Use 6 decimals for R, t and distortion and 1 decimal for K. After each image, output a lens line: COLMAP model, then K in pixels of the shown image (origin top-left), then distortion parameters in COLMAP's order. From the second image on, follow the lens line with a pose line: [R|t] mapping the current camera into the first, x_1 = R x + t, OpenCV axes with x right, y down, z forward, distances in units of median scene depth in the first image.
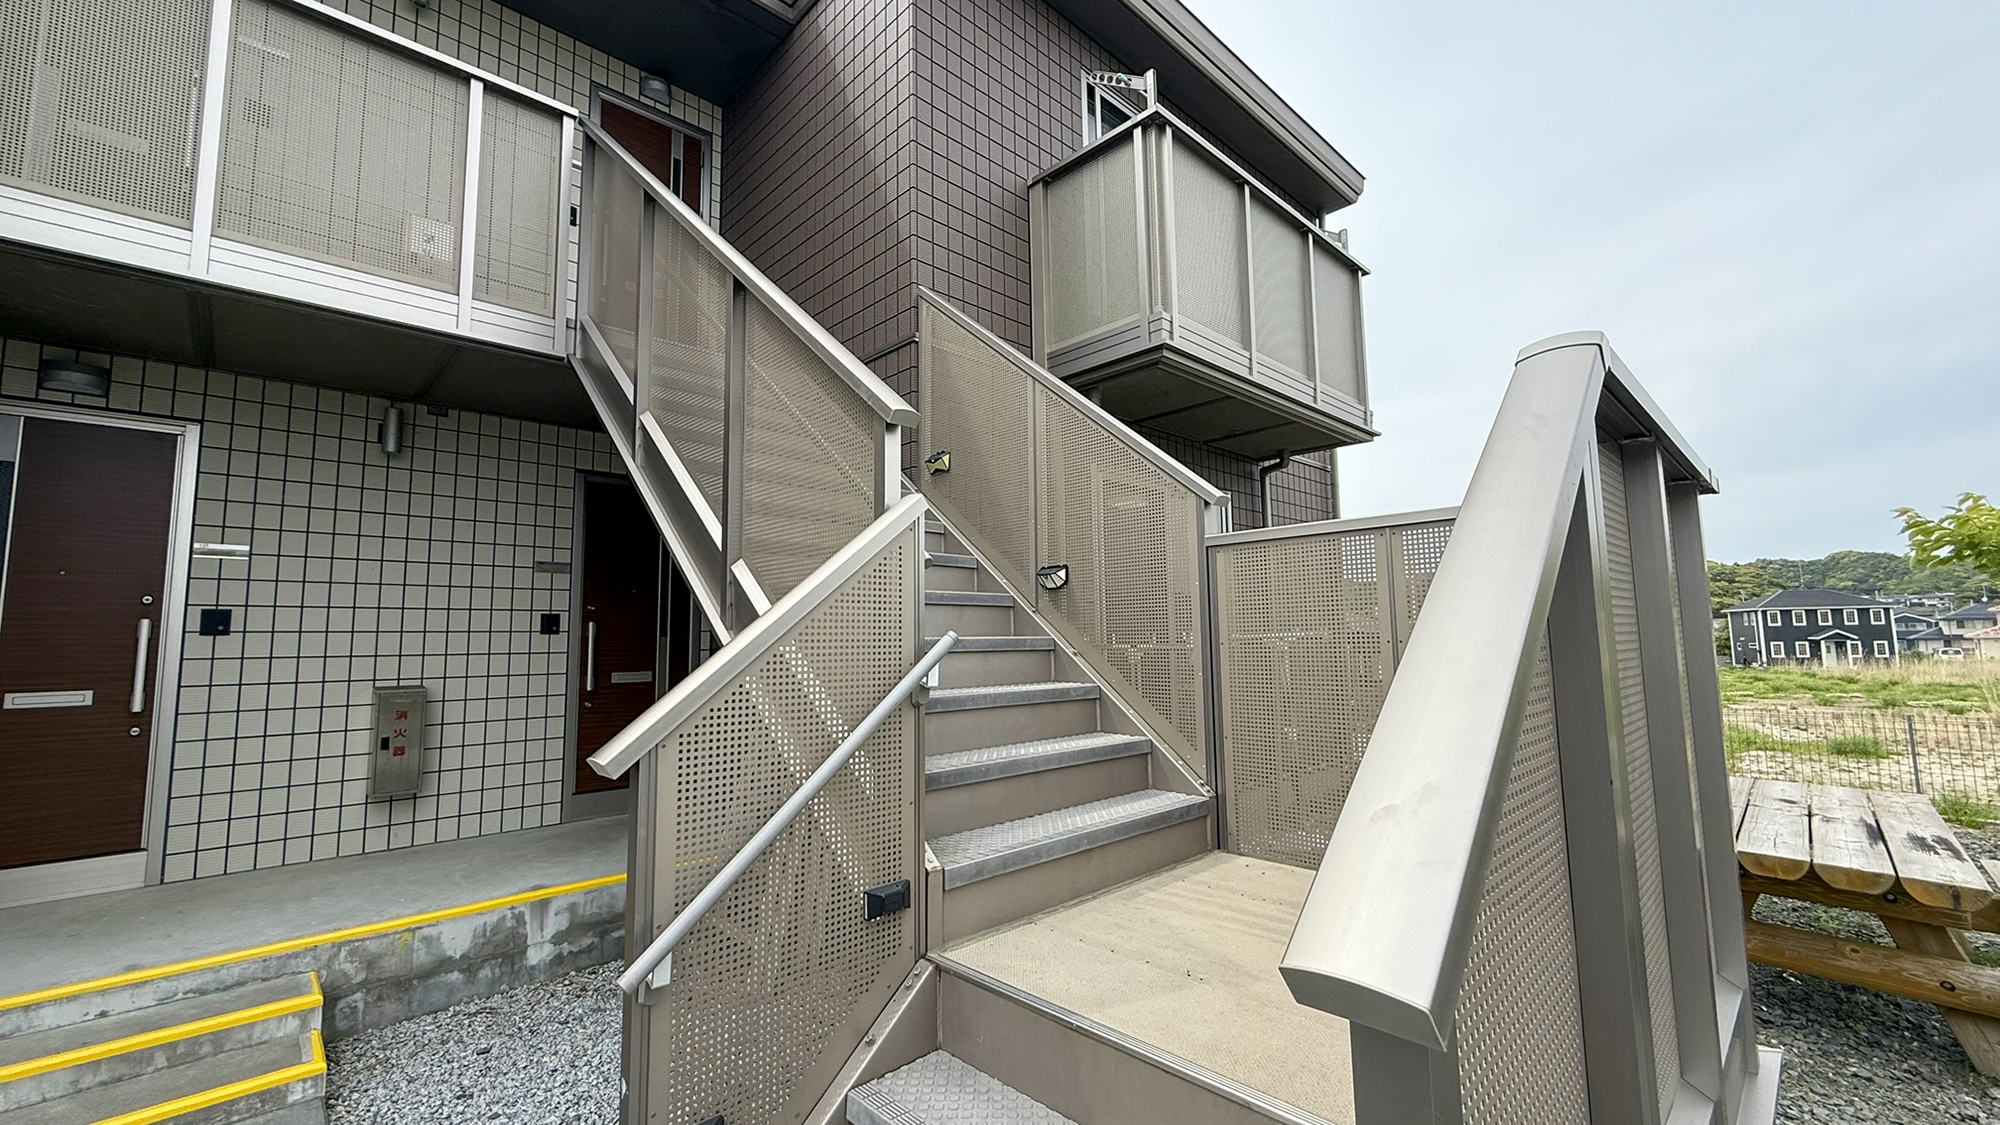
lens RADIAL K [[796.0, 0, 997.0], [0, 796.0, 564.6], [0, 0, 1]] dist [-0.000635, 0.000063]
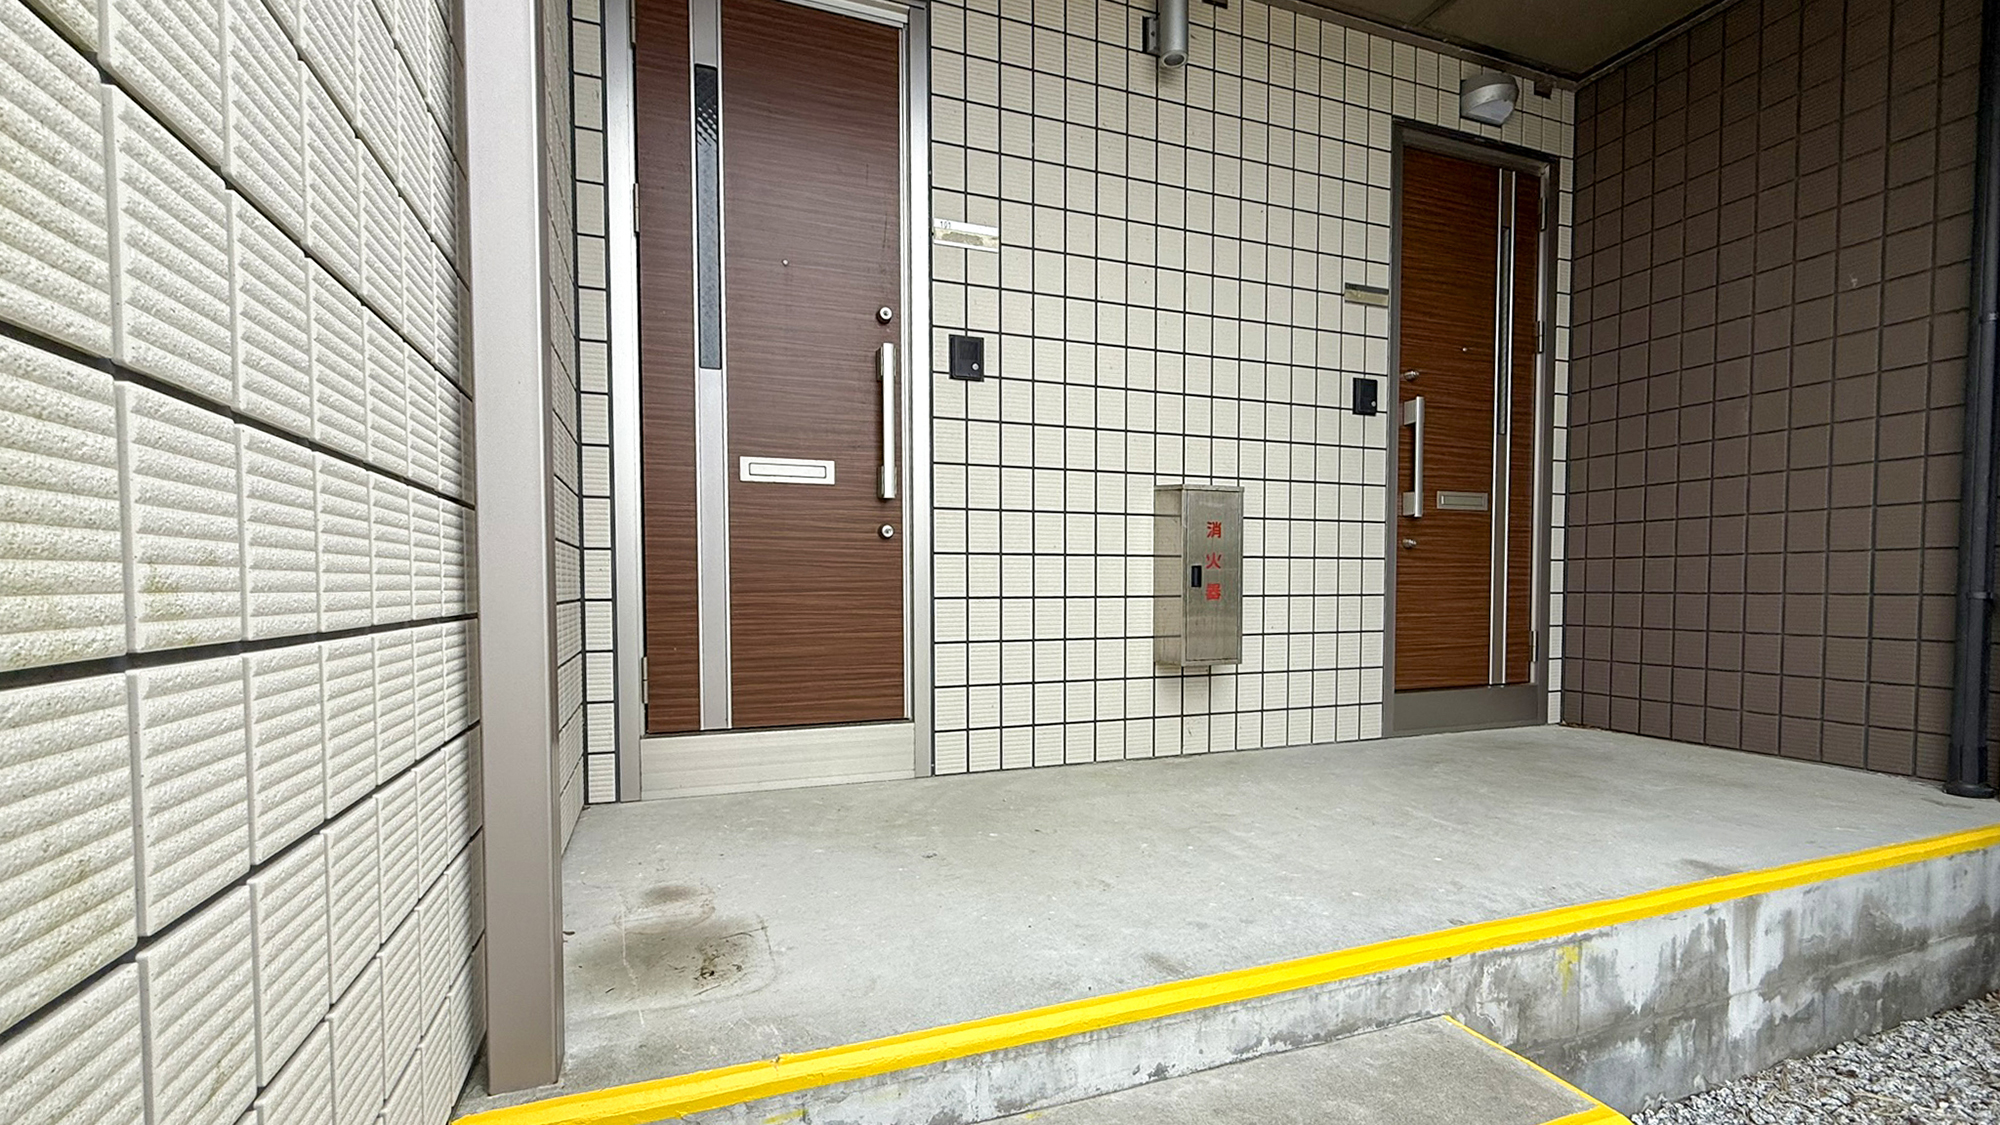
lens RADIAL K [[855.5, 0, 1000.1], [0, 855.5, 620.2], [0, 0, 1]] dist [0.000110, 0.000021]
pose [[0.921389, 0.028431, -0.387599, -0.714205], [0.026784, 0.990304, 0.136309, 0.182202], [0.387716, -0.135975, 0.911694, 0.405172]]
